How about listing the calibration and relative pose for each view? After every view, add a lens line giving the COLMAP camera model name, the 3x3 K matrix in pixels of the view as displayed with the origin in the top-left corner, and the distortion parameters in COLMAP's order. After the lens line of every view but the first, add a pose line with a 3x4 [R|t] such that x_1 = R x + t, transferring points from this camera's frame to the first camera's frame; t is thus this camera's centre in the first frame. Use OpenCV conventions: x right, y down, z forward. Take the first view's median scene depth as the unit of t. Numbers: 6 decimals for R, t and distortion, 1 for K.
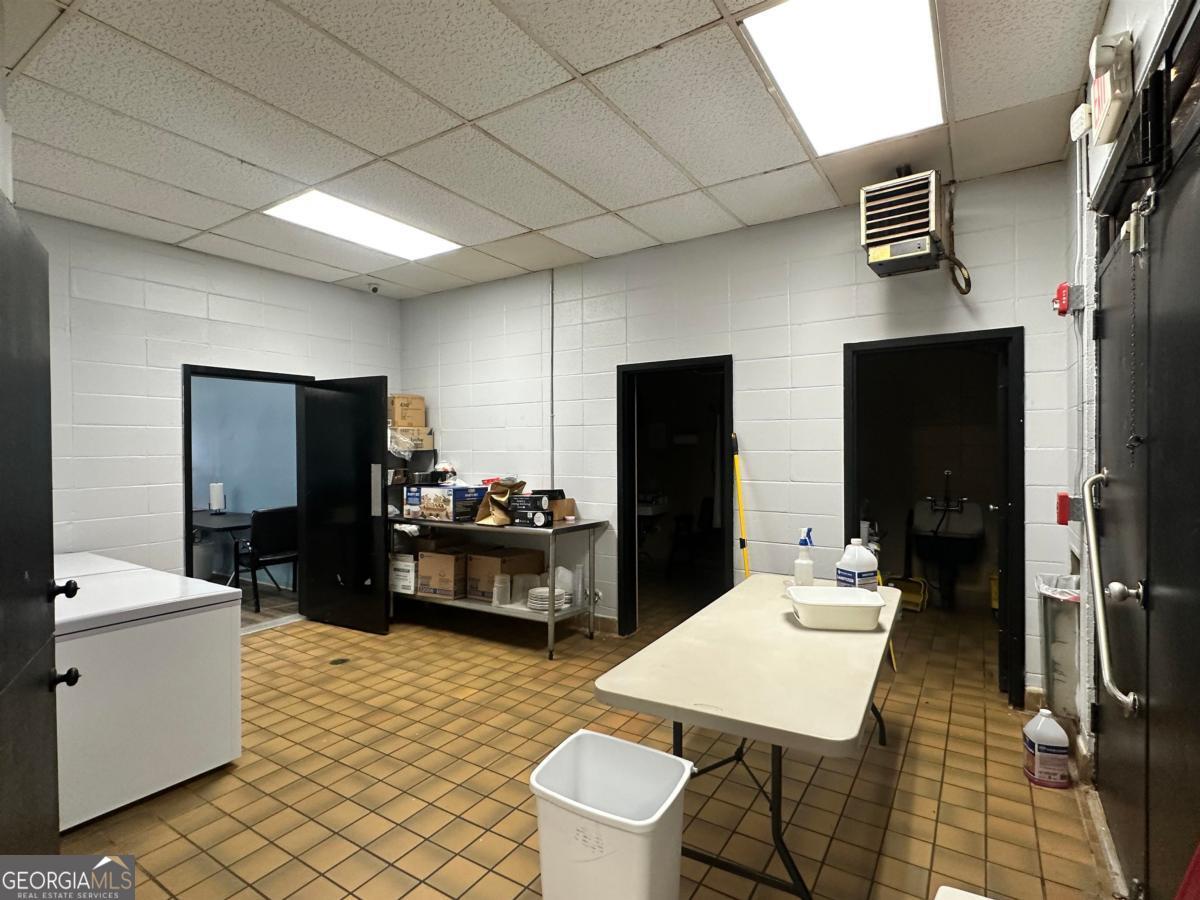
lens RADIAL K [[602.7, 0, 594.0], [0, 602.7, 445.5], [0, 0, 1]] dist [-0.002500, 0.001383]
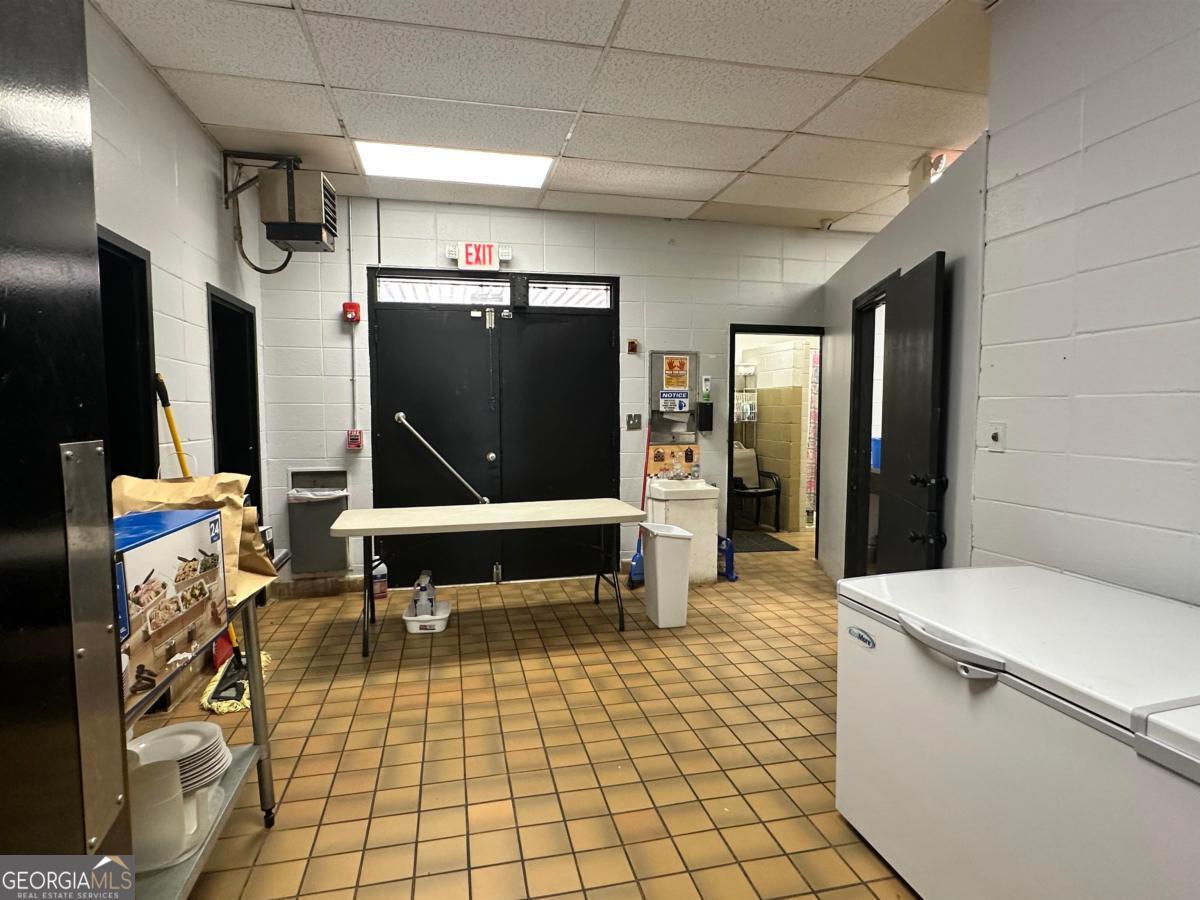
lens RADIAL K [[652.5, 0, 601.7], [0, 652.5, 452.1], [0, 0, 1]] dist [-0.000202, 0.000059]
pose [[-0.722644, -0.034258, 0.690371, -0.636822], [0.006635, 0.998381, 0.056488, 0.028501], [-0.691188, 0.045401, -0.721247, 1.219115]]
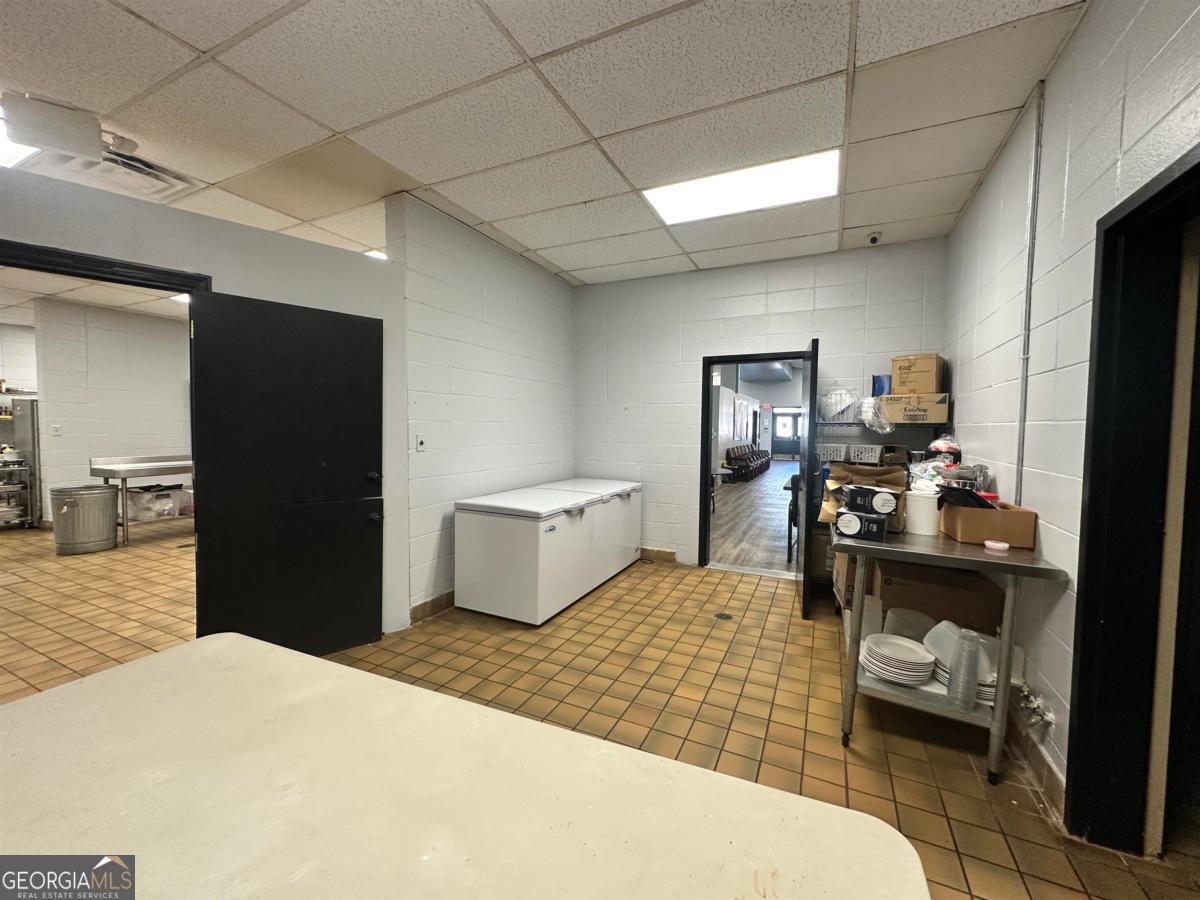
lens RADIAL K [[479.0, 0, 594.1], [0, 479.0, 444.7], [0, 0, 1]] dist [-0.002324, 0.000426]
pose [[0.118560, 0.047230, -0.991823, 0.399654], [-0.006545, 0.998884, 0.046784, 0.013815], [0.992925, 0.000945, 0.118737, 0.695335]]
